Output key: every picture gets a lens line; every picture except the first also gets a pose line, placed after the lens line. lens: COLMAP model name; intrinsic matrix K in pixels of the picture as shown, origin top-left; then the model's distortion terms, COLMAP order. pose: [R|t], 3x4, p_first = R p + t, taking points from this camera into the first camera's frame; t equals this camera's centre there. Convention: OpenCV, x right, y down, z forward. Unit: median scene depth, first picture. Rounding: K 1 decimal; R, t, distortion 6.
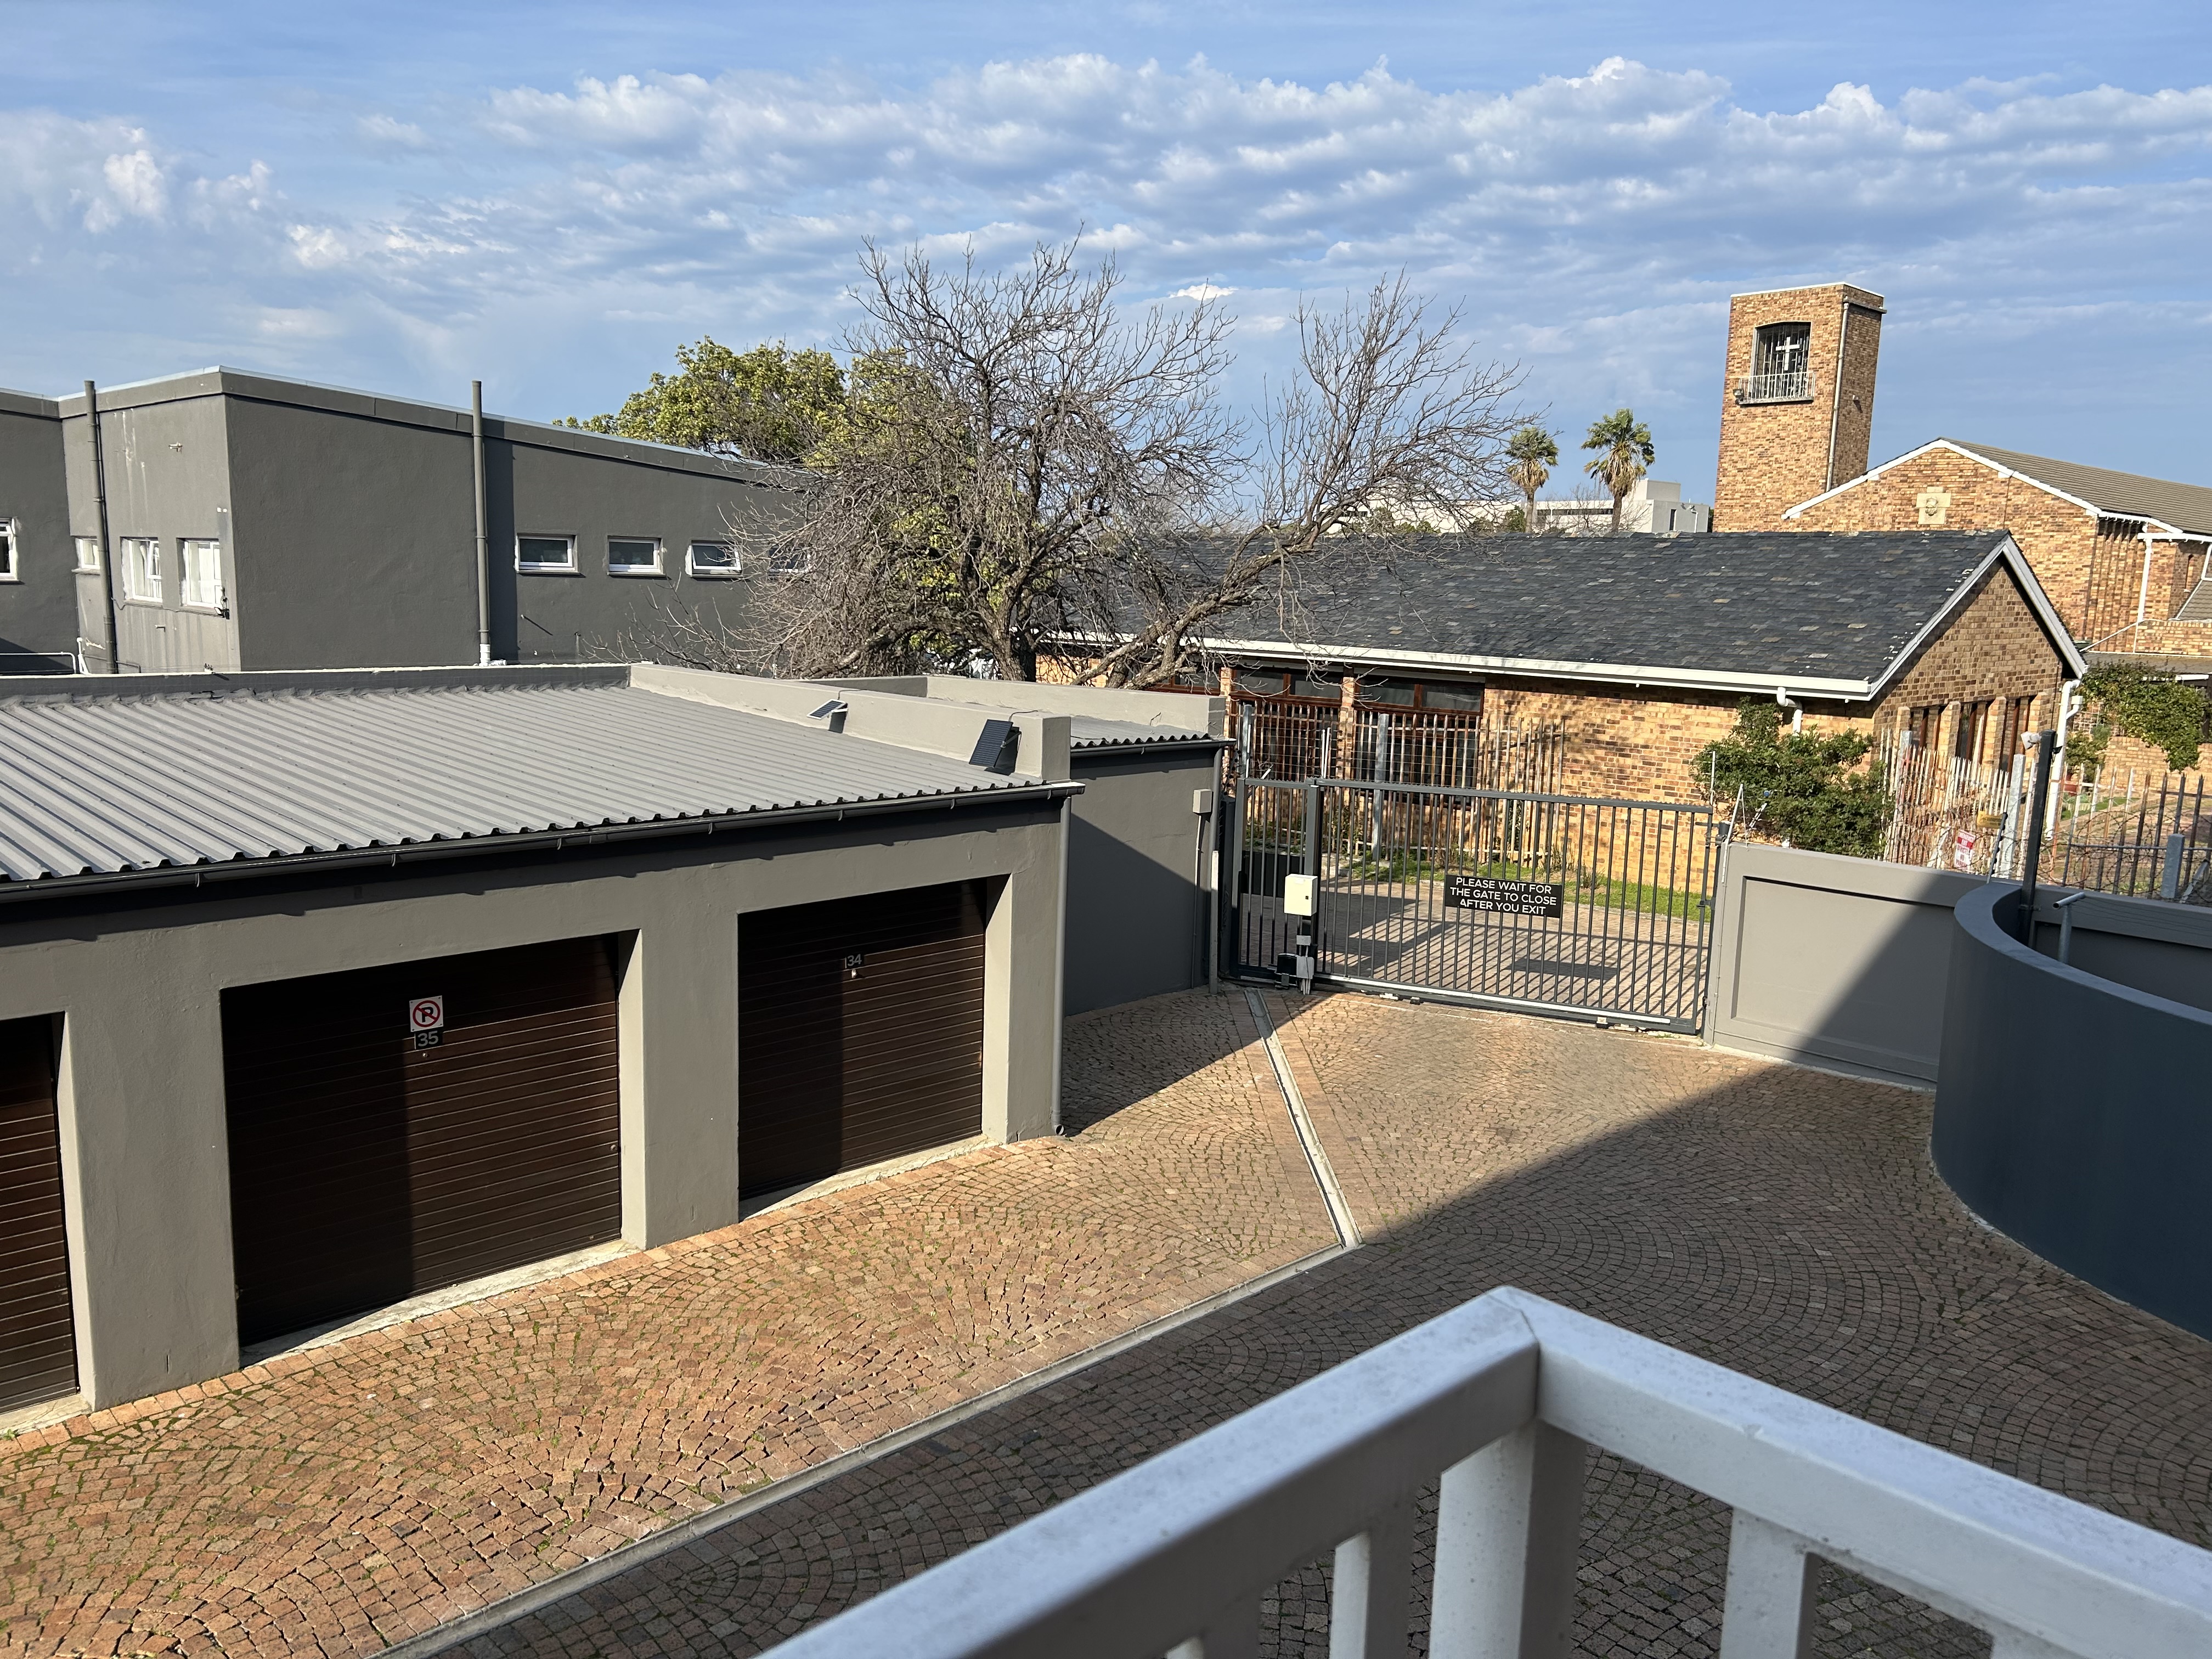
lens RADIAL K [[1664.0, 0, 1105.7], [0, 1664.0, 827.9], [0, 0, 1]] dist [0.065195, -0.061311]
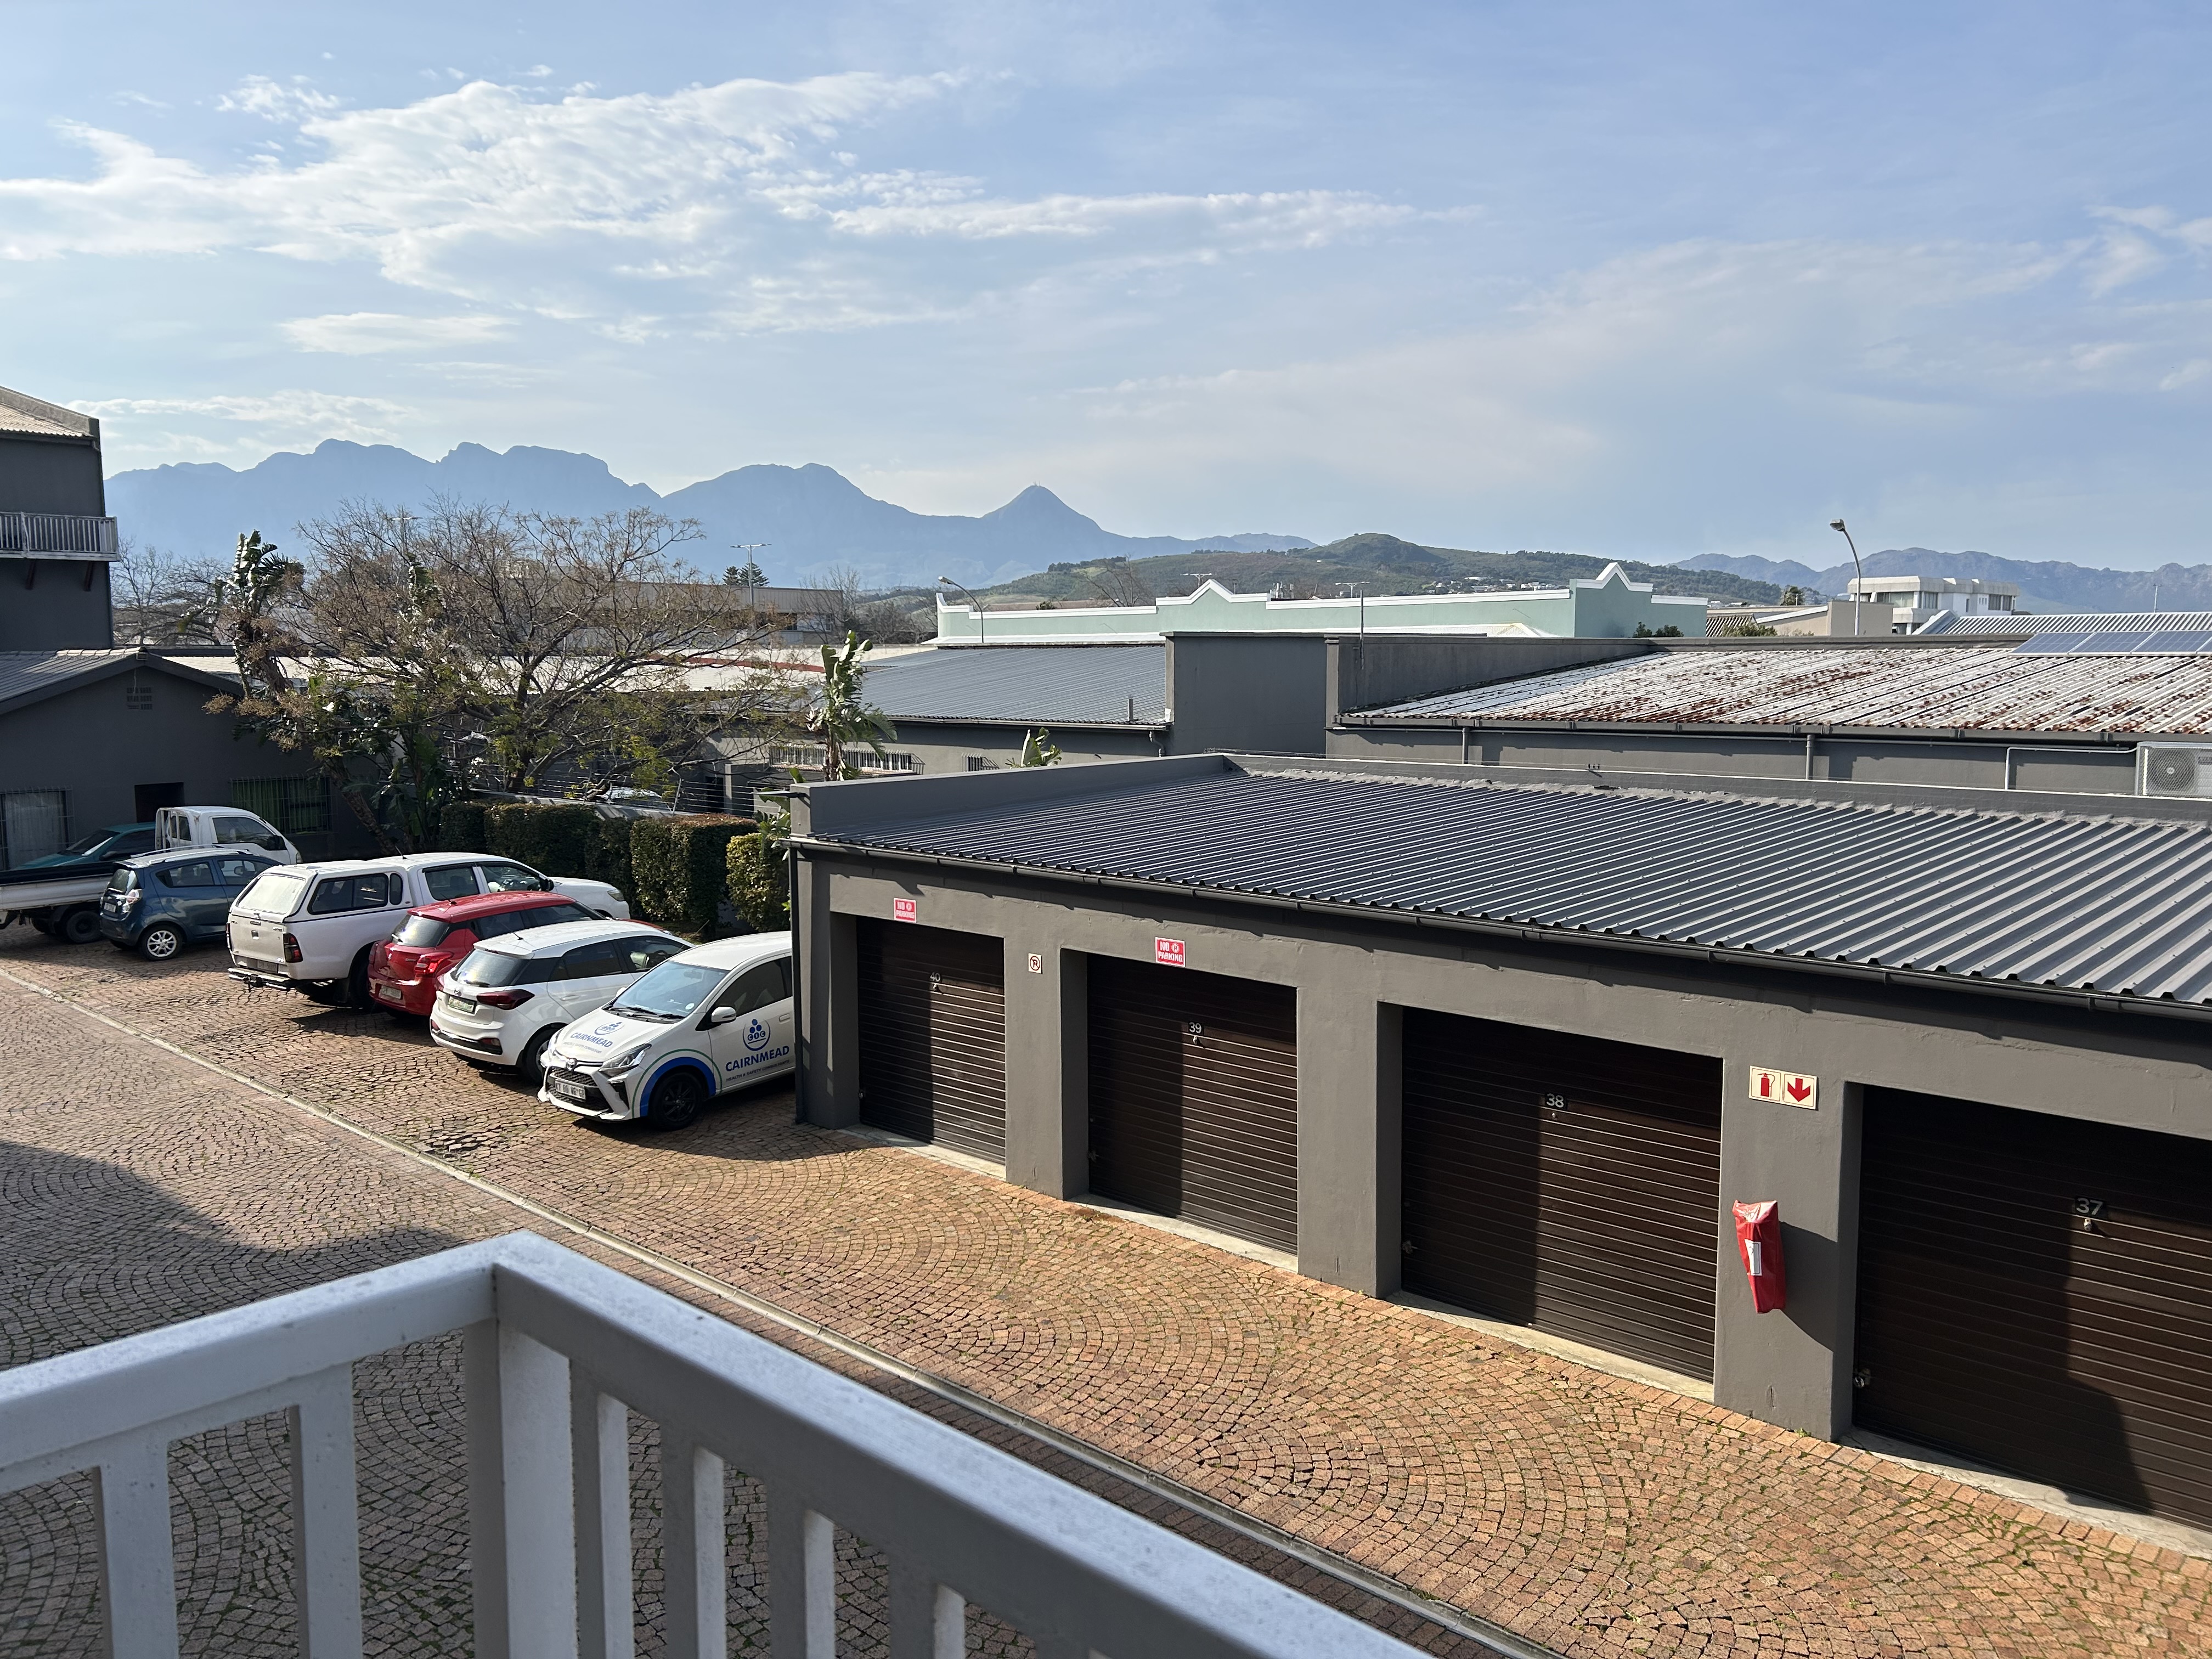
lens RADIAL K [[1664.0, 0, 1102.9], [0, 1664.0, 823.1], [0, 0, 1]] dist [0.065195, -0.061311]
pose [[0.033348, 0.080900, -0.996164, 0.774415], [-0.155820, 0.984951, 0.074773, -0.106792], [0.987222, 0.152728, 0.045452, 0.711623]]
